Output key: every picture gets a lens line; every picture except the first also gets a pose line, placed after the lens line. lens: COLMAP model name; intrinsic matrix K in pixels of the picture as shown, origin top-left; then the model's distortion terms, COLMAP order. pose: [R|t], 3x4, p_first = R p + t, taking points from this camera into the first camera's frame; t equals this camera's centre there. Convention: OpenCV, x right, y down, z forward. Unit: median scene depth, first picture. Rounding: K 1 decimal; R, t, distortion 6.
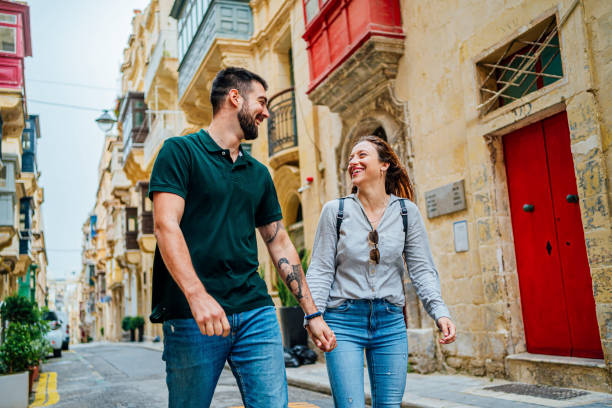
lens RADIAL K [[609.1, 0, 303.3], [0, 609.1, 201.6], [0, 0, 1]] dist [-0.036433, 0.141332]
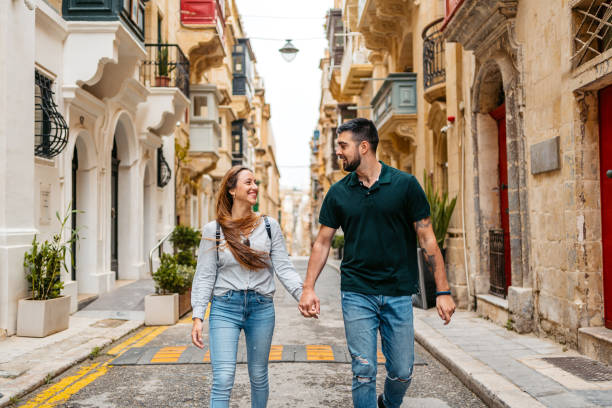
lens RADIAL K [[648.0, 0, 299.0], [0, 648.0, 199.5], [0, 0, 1]] dist [-0.000914, 0.015023]
pose [[0.928874, 0.037378, -0.368506, 0.100037], [0.013091, 0.990961, 0.133513, -0.029811], [0.370165, -0.128841, 0.919988, -0.024990]]
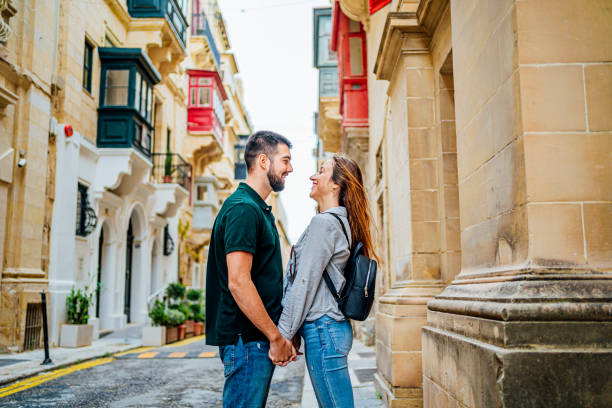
lens RADIAL K [[609.1, 0, 303.3], [0, 609.1, 201.6], [0, 0, 1]] dist [-0.036433, 0.141332]
pose [[0.920395, -0.004831, -0.390960, 0.270674], [0.015503, 0.999588, 0.024144, -0.053952], [0.390682, -0.028283, 0.920091, -0.207706]]
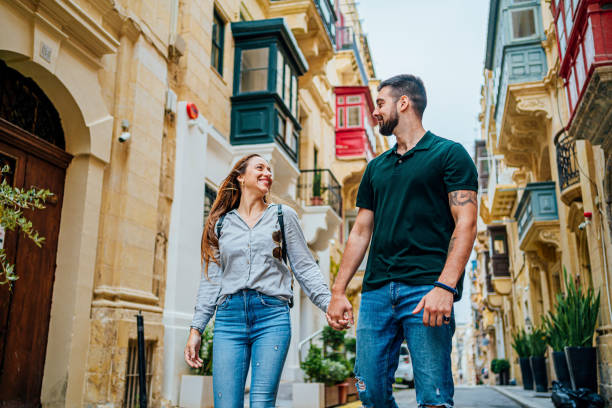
lens RADIAL K [[609.1, 0, 303.3], [0, 609.1, 201.6], [0, 0, 1]] dist [-0.036433, 0.141332]
pose [[0.807401, -0.085371, -0.583794, 0.126191], [0.042469, 0.995319, -0.086815, 0.004394], [0.588473, 0.045301, 0.807247, -0.030965]]
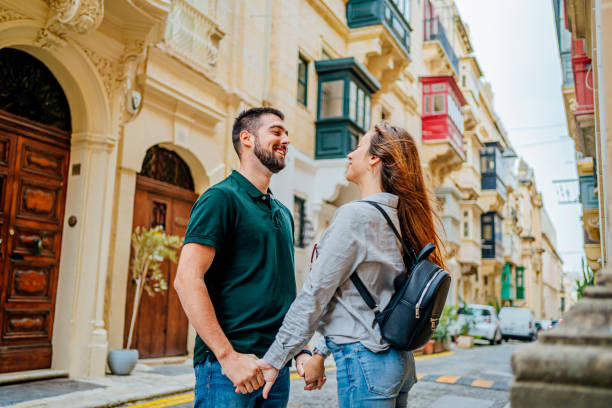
lens RADIAL K [[611.9, 0, 306.0], [0, 611.9, 204.0], [0, 0, 1]] dist [-0.044027, 0.182086]
pose [[0.679559, -0.041714, -0.732434, 0.290758], [0.049762, 0.998704, -0.010709, -0.044128], [0.731931, -0.029170, 0.680754, -0.136522]]
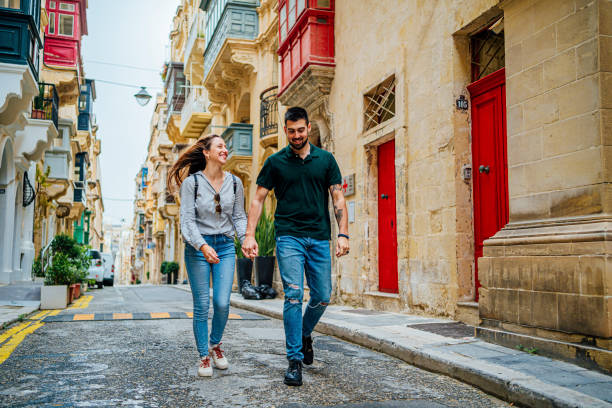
lens RADIAL K [[609.1, 0, 303.3], [0, 609.1, 201.6], [0, 0, 1]] dist [-0.036433, 0.141332]
pose [[0.994874, 0.057092, -0.083459, 0.101181], [-0.051412, 0.996312, 0.068698, -0.024035], [0.087073, -0.064055, 0.994140, -0.177015]]
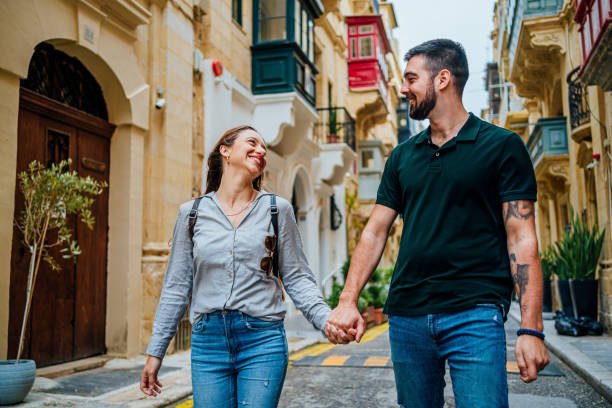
lens RADIAL K [[609.1, 0, 303.3], [0, 609.1, 201.6], [0, 0, 1]] dist [-0.036433, 0.141332]
pose [[0.798225, -0.022395, -0.601943, 0.136886], [0.064409, 0.996753, 0.048329, -0.024727], [0.598906, -0.077348, 0.797075, -0.065904]]
